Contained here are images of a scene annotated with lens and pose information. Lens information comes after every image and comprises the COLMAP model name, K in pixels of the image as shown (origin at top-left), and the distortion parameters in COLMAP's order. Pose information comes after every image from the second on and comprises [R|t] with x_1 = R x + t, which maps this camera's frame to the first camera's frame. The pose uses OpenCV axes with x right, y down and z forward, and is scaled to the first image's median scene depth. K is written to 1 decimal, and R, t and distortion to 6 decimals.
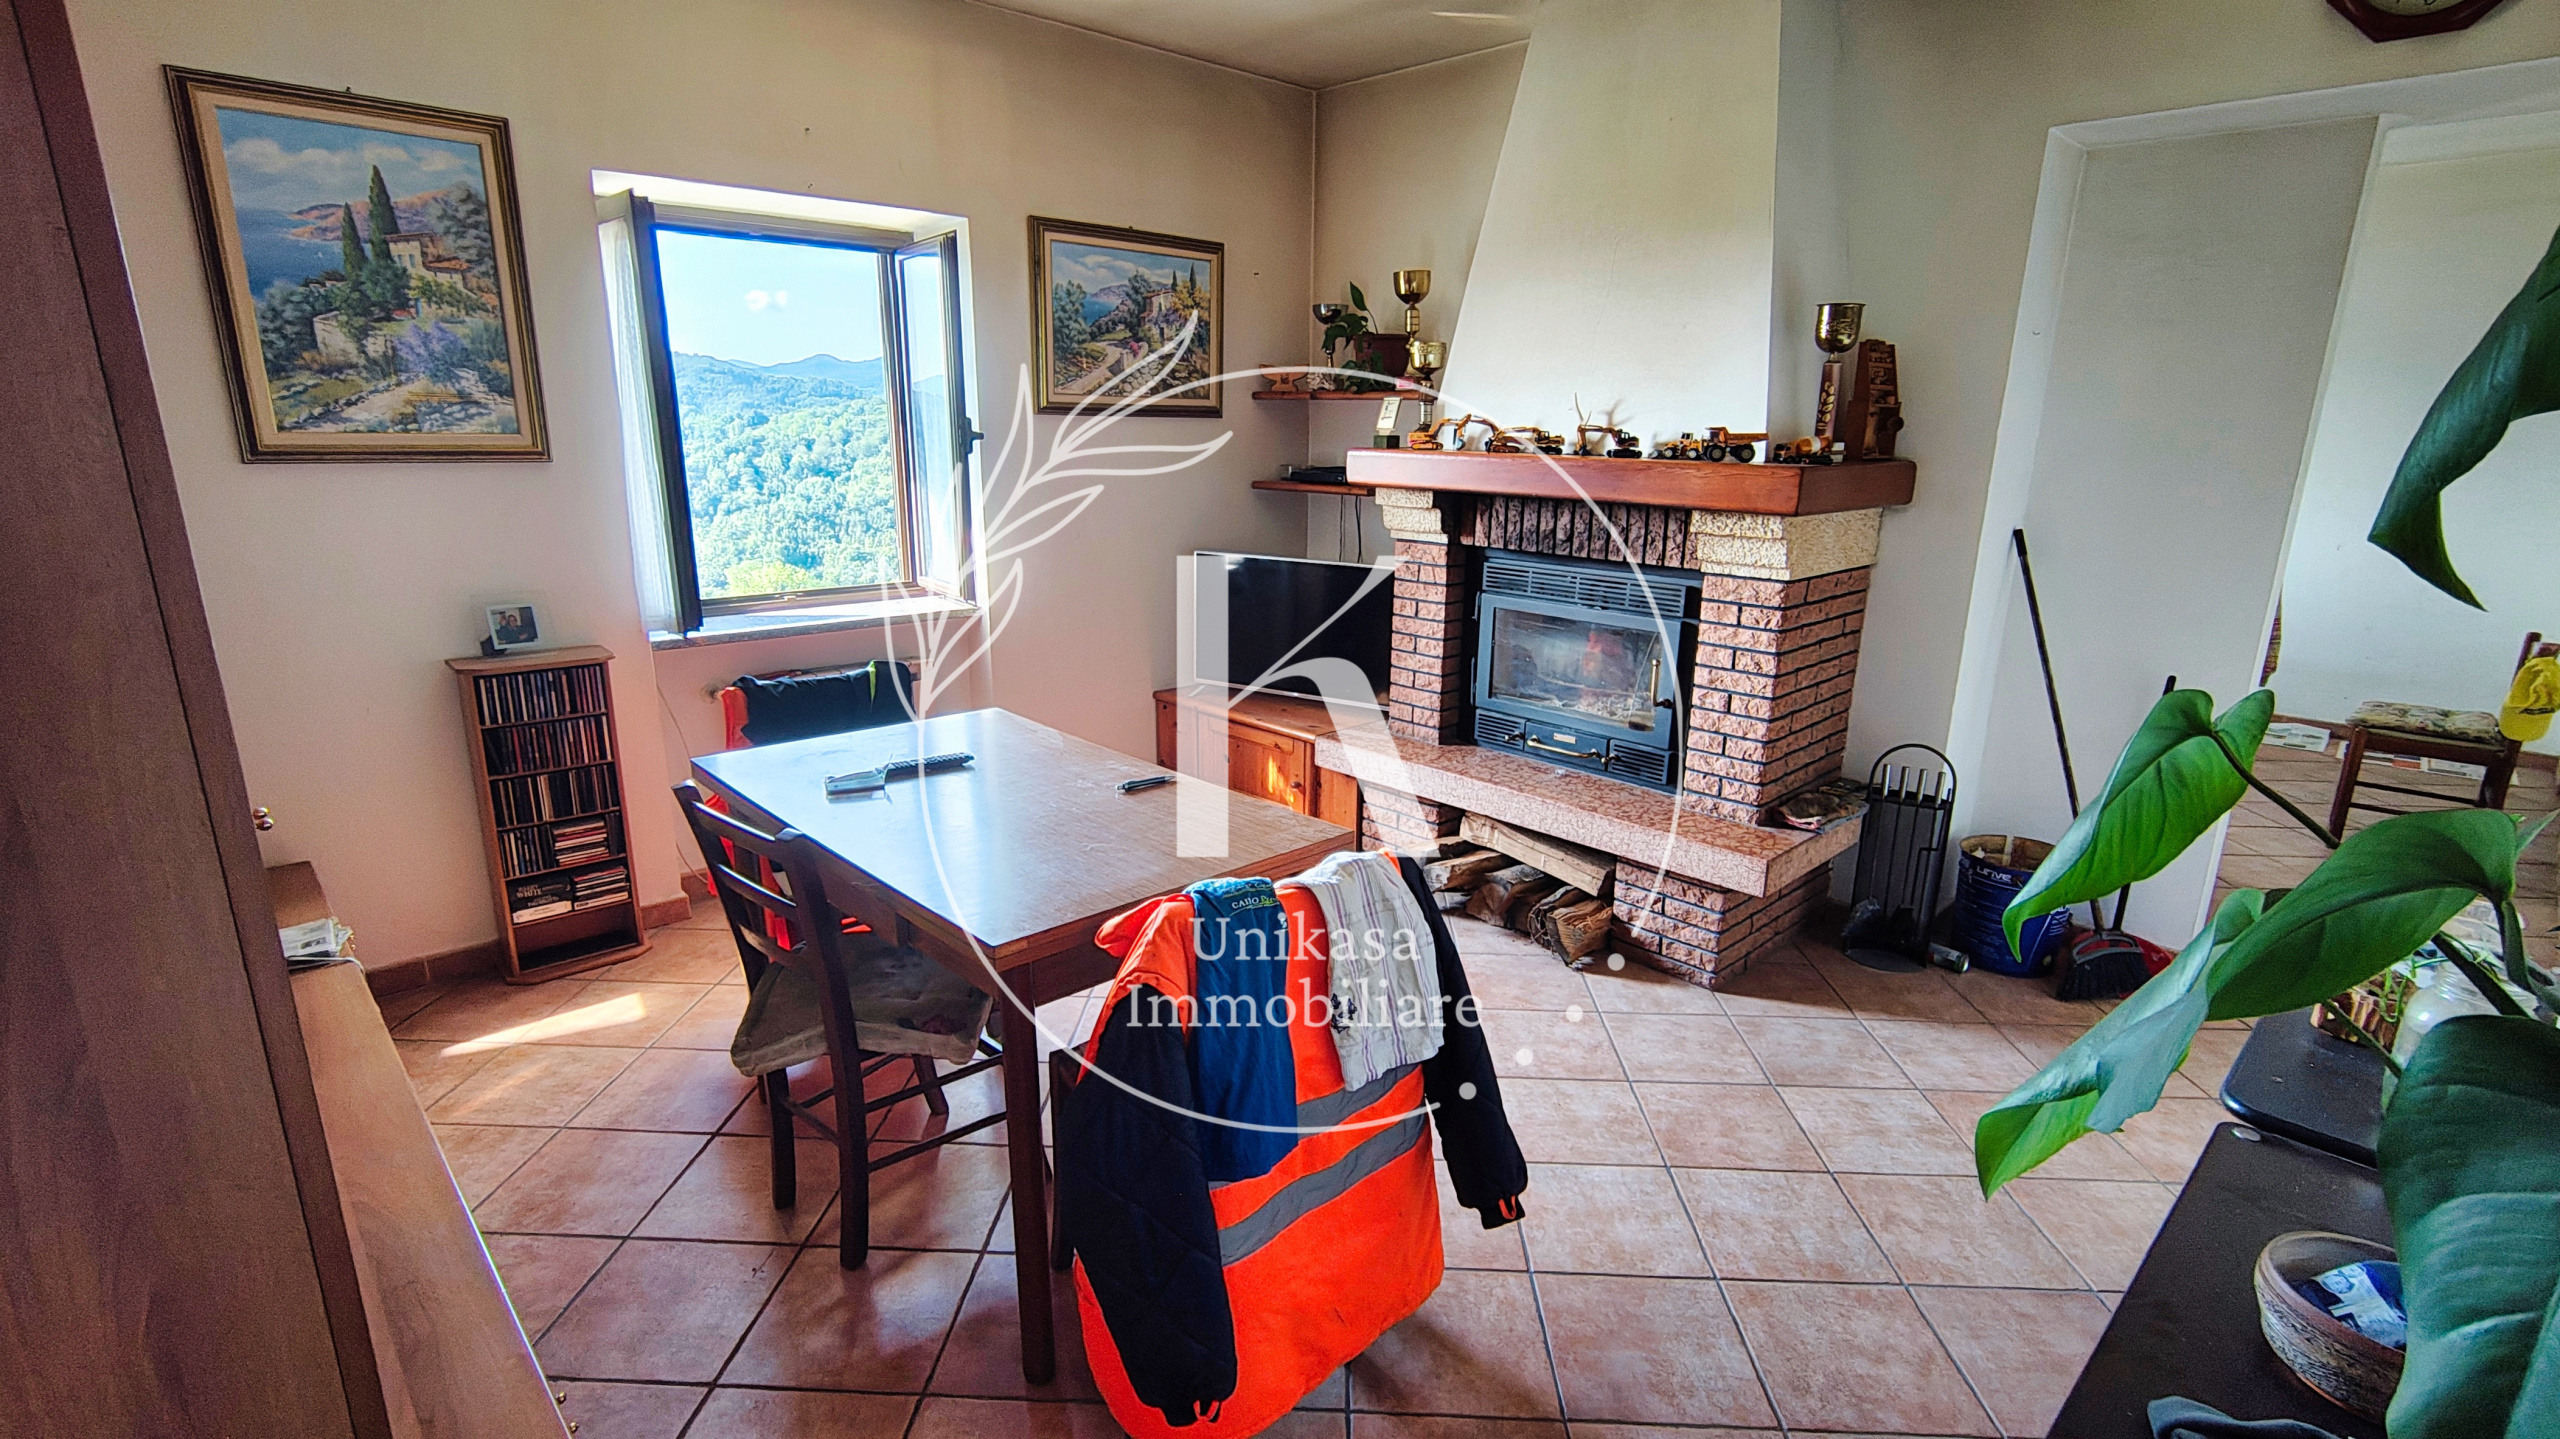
lens RADIAL K [[1194.3, 0, 1324.1], [0, 1194.3, 683.6], [0, 0, 1]] dist [-0.015660, 0.008348]
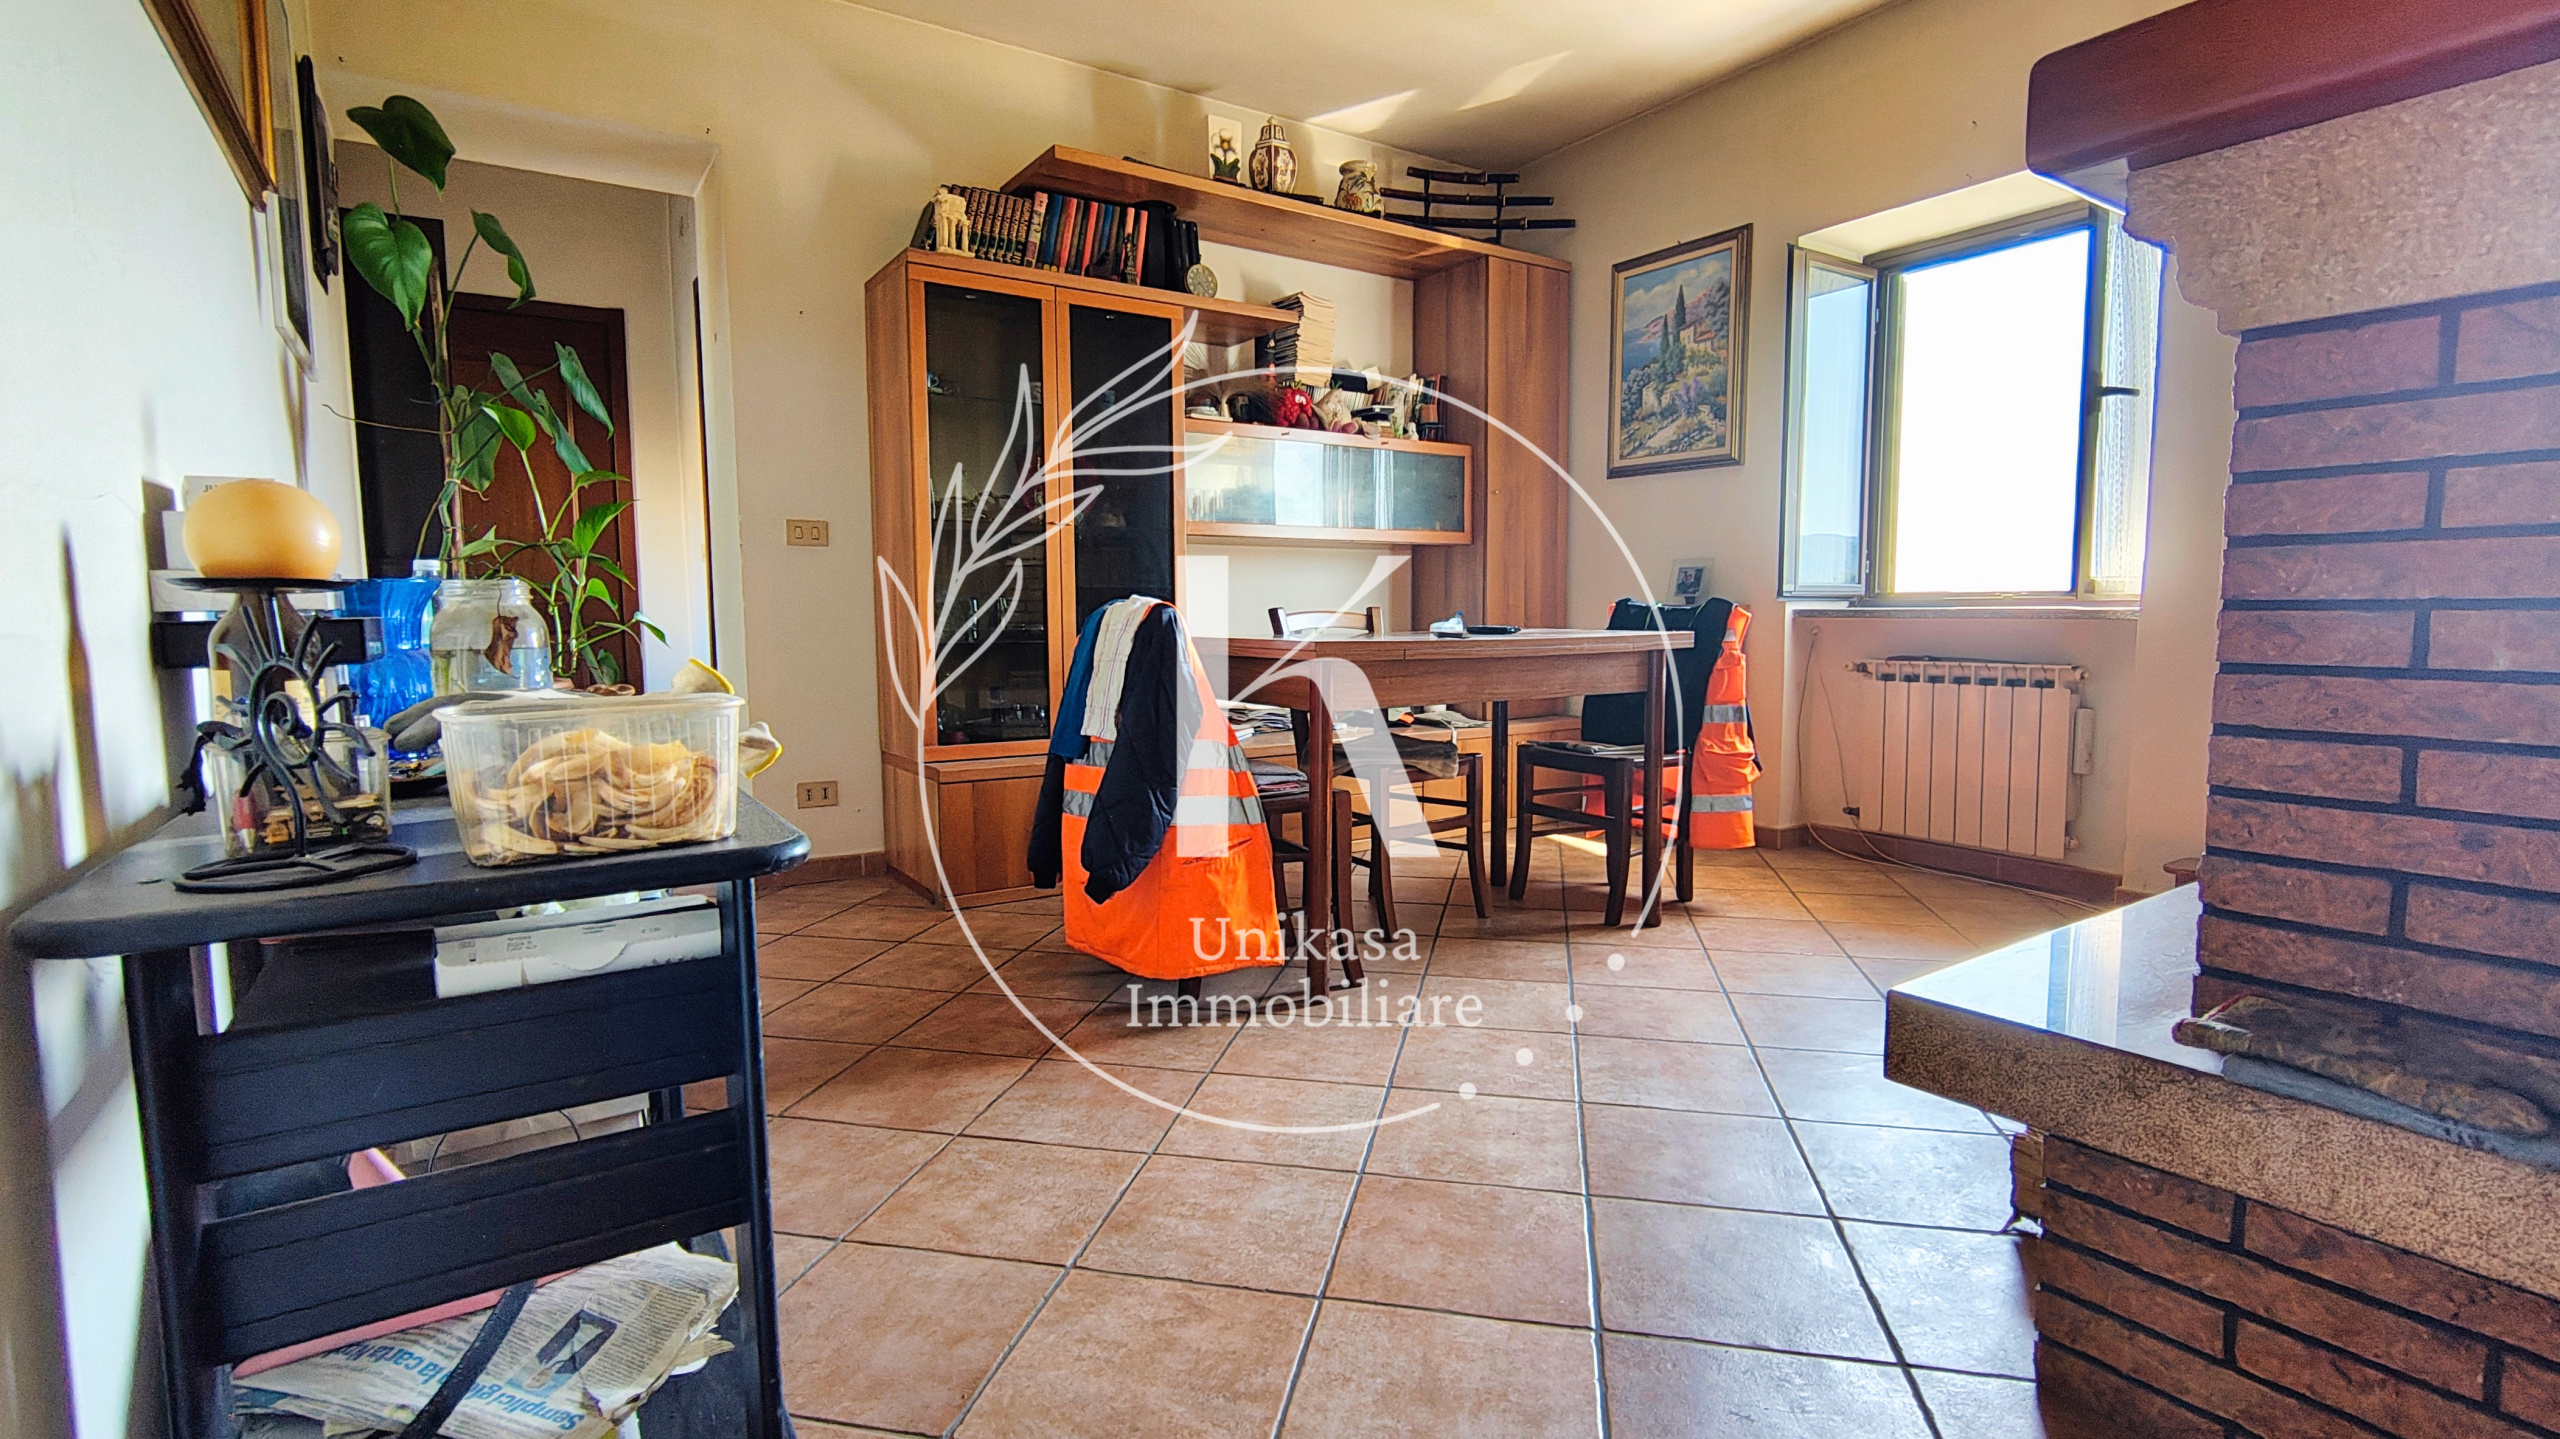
lens RADIAL K [[1194.3, 0, 1288.3], [0, 1194.3, 710.3], [0, 0, 1]] dist [-0.015660, 0.008348]
pose [[-0.194424, 0.070732, -0.978364, 0.866356], [-0.213739, 0.970376, 0.112630, 0.045187], [0.957348, 0.231013, -0.173546, 0.876858]]
